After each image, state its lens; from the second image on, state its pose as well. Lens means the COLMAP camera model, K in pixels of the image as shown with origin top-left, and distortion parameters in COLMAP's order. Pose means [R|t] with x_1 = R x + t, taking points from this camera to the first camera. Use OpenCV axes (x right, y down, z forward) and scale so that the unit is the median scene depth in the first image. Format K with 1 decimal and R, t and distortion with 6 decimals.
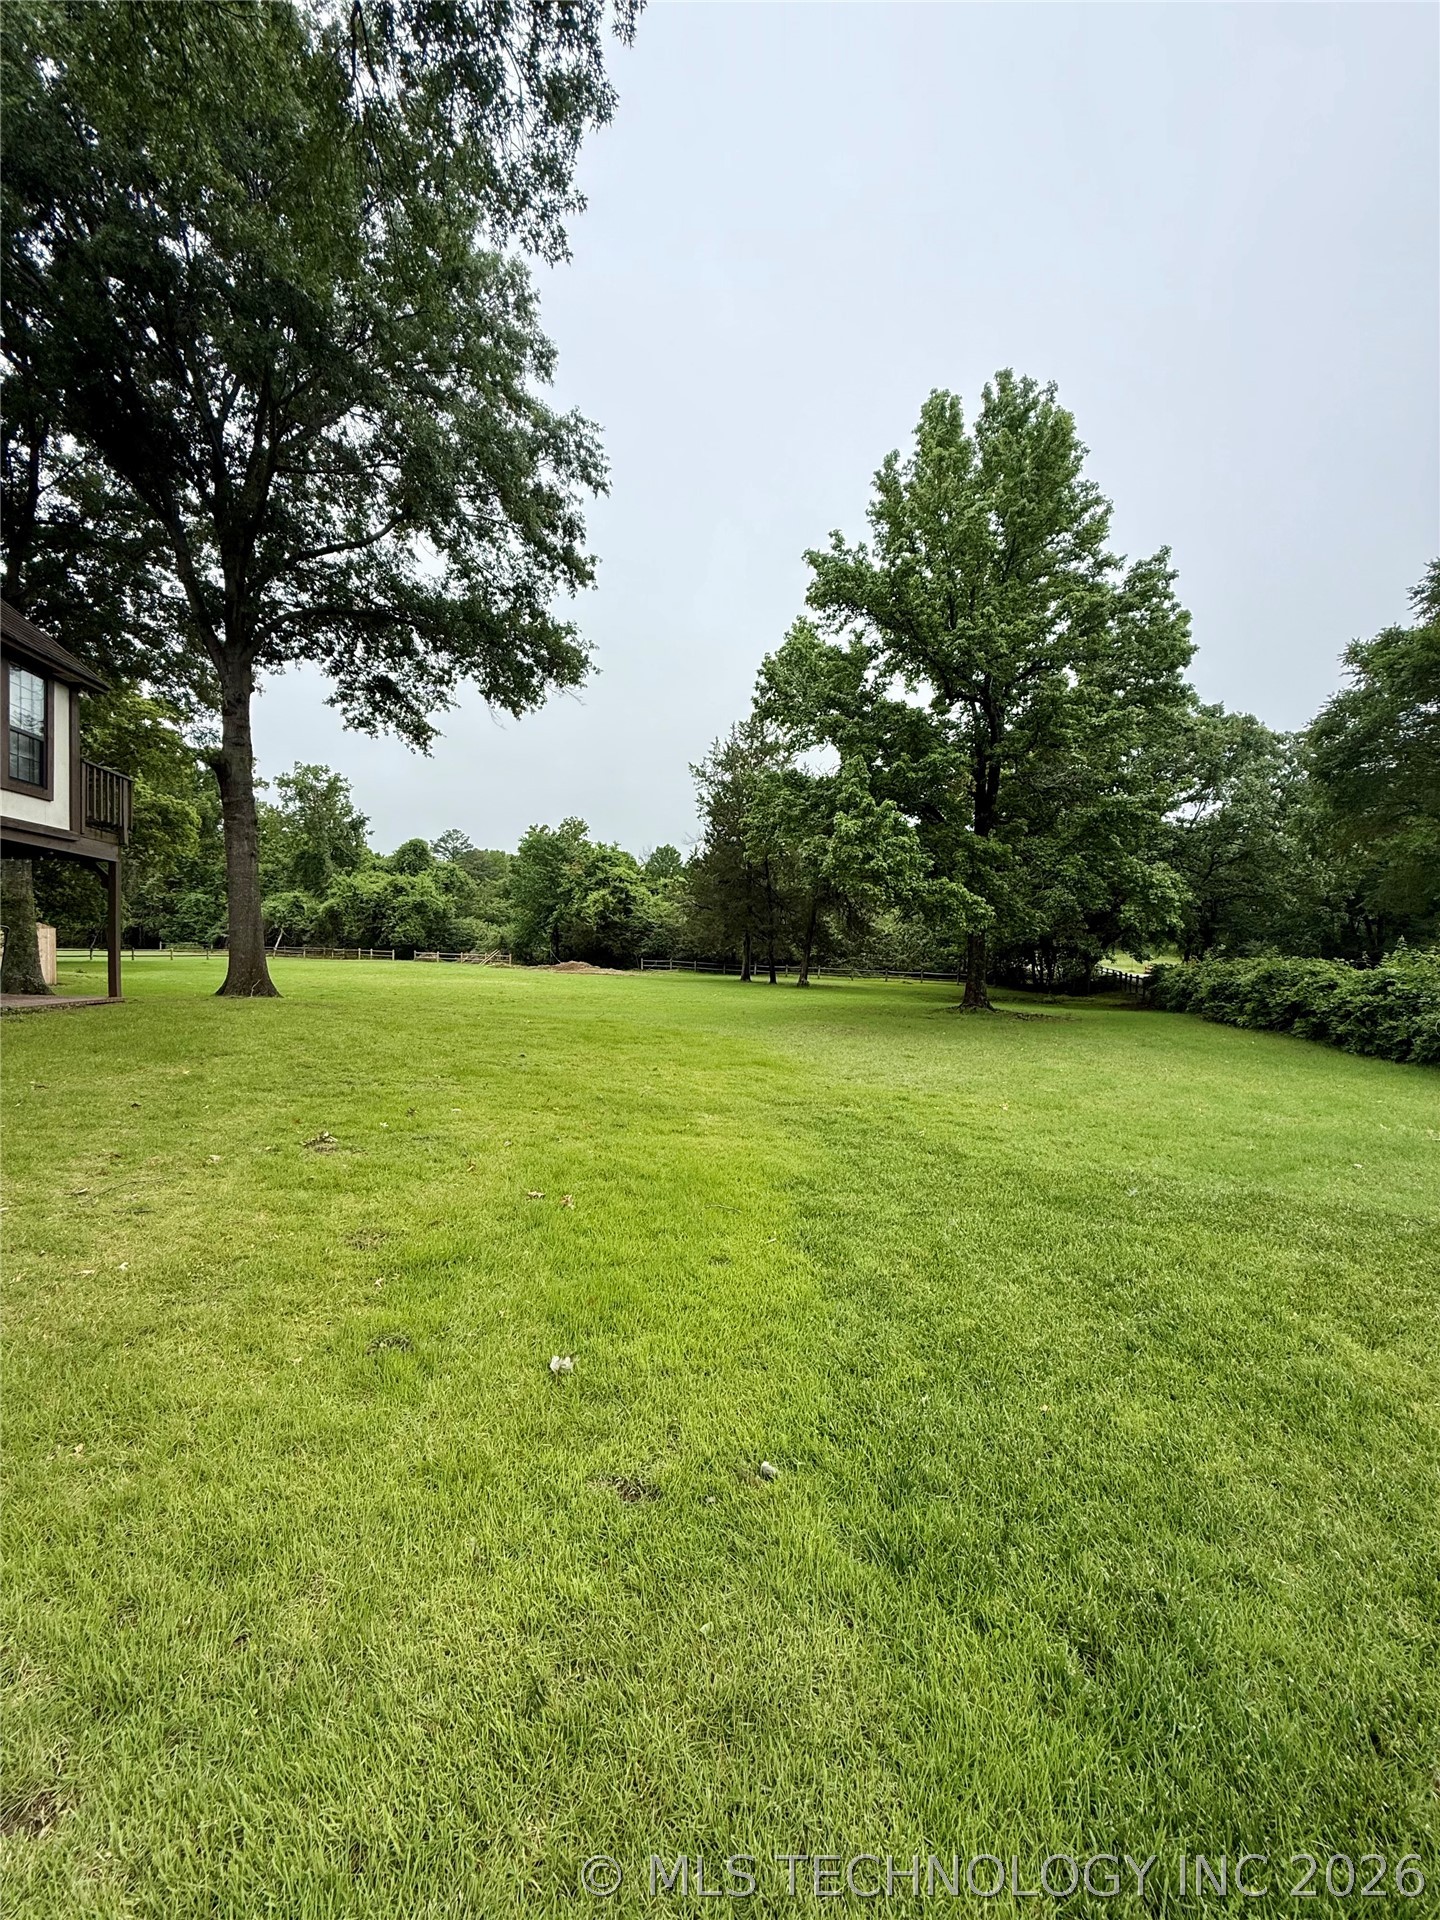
lens RADIAL K [[764.5, 0, 717.4], [0, 764.5, 956.8], [0, 0, 1]] dist [0.001892, -0.000530]
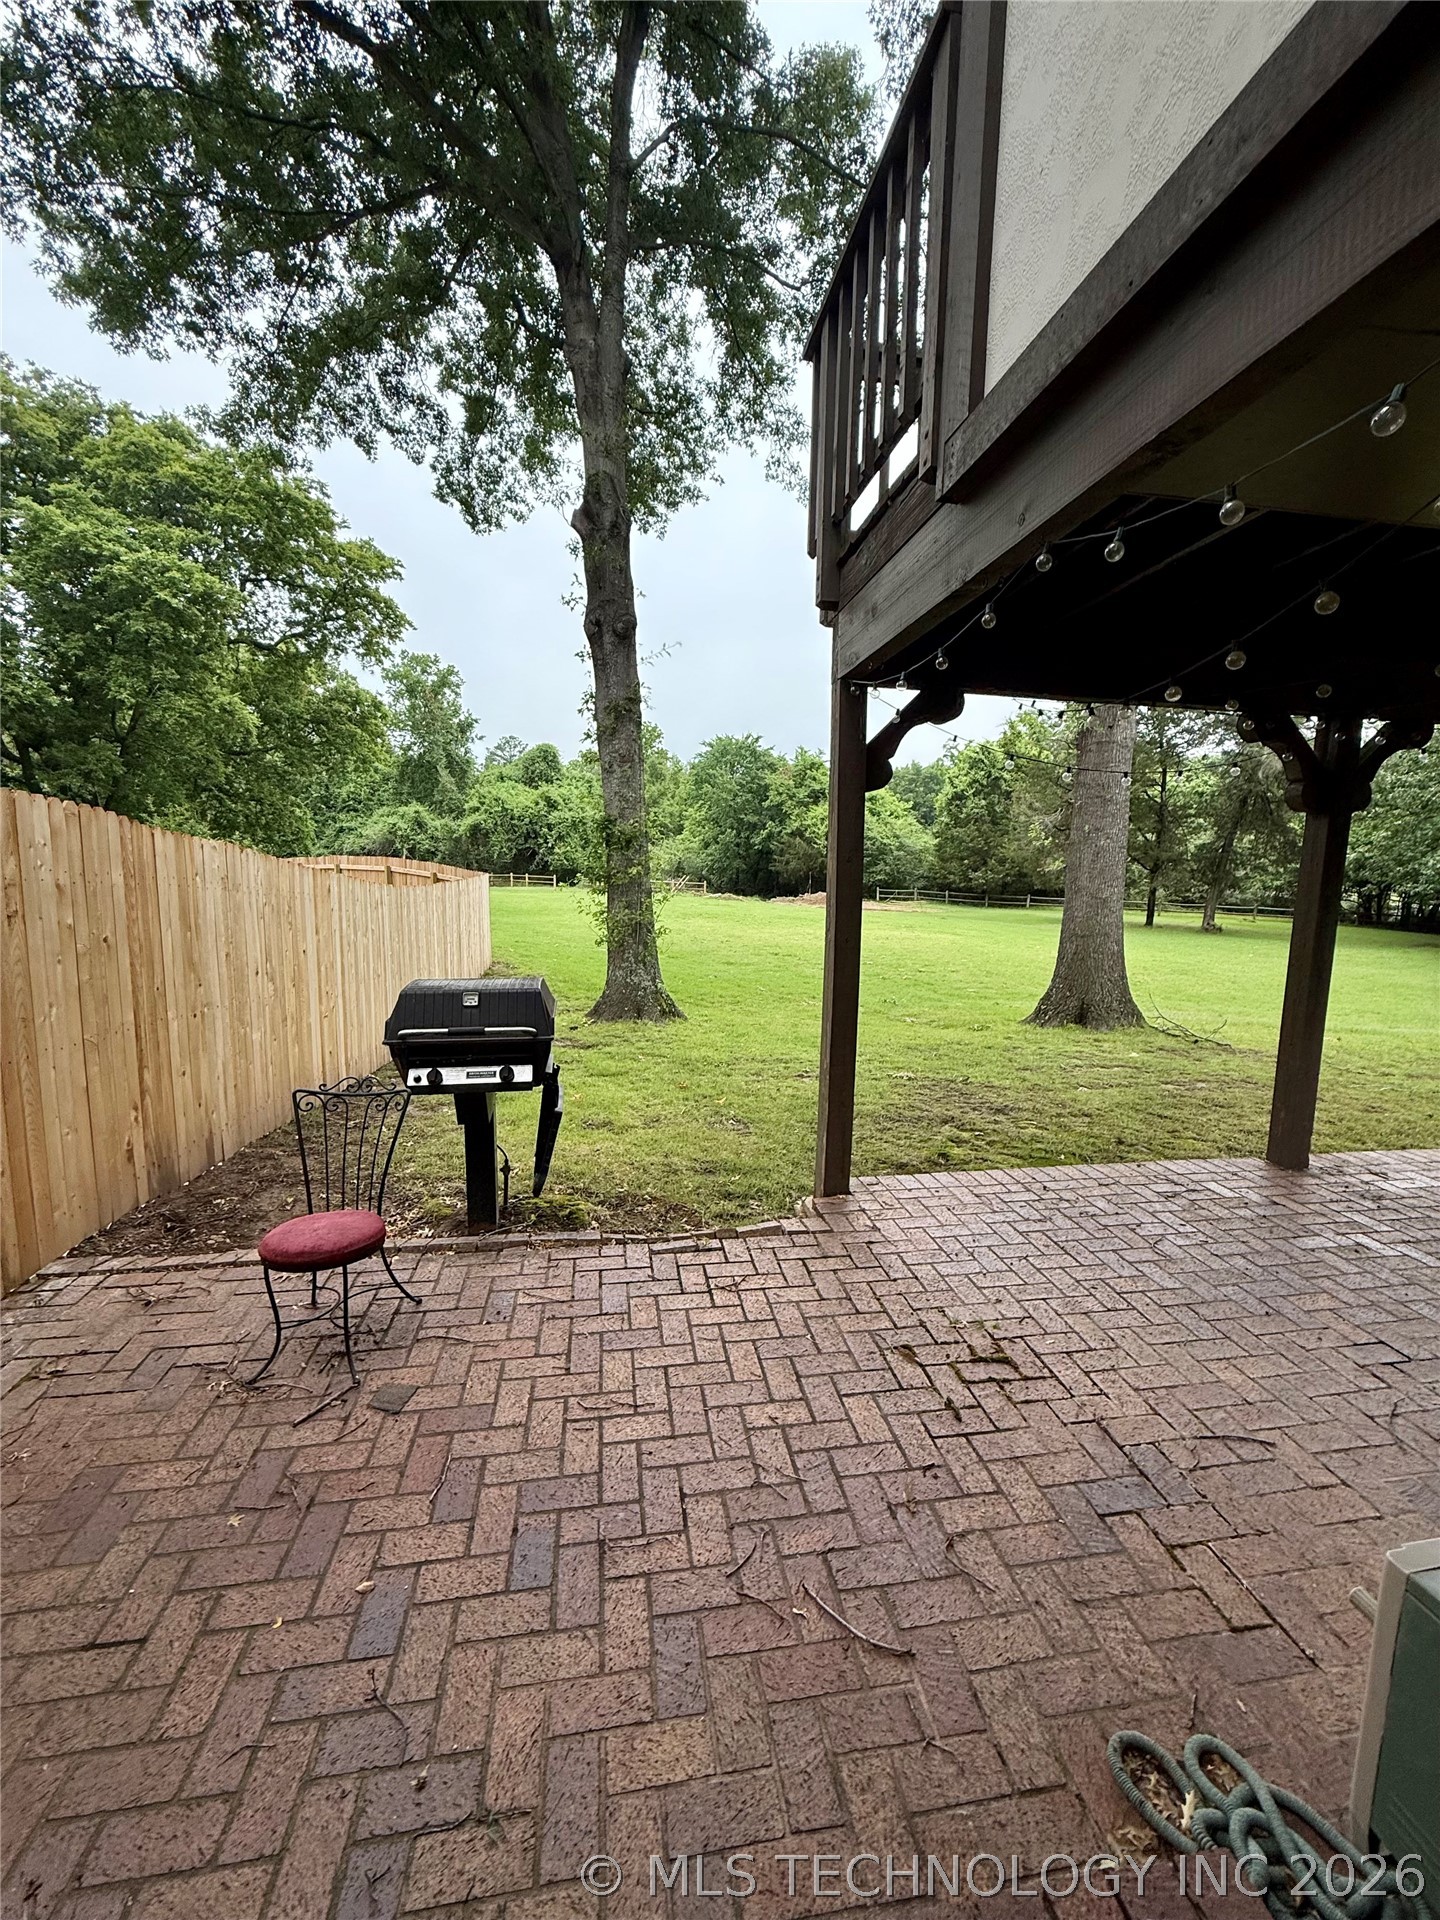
lens RADIAL K [[764.5, 0, 708.8], [0, 764.5, 945.2], [0, 0, 1]] dist [0.001892, -0.000530]
pose [[0.999998, -0.000824, 0.001996, -0.249497], [0.000627, 0.995322, 0.096606, -0.013692], [-0.002066, -0.096605, 0.995321, 0.144723]]
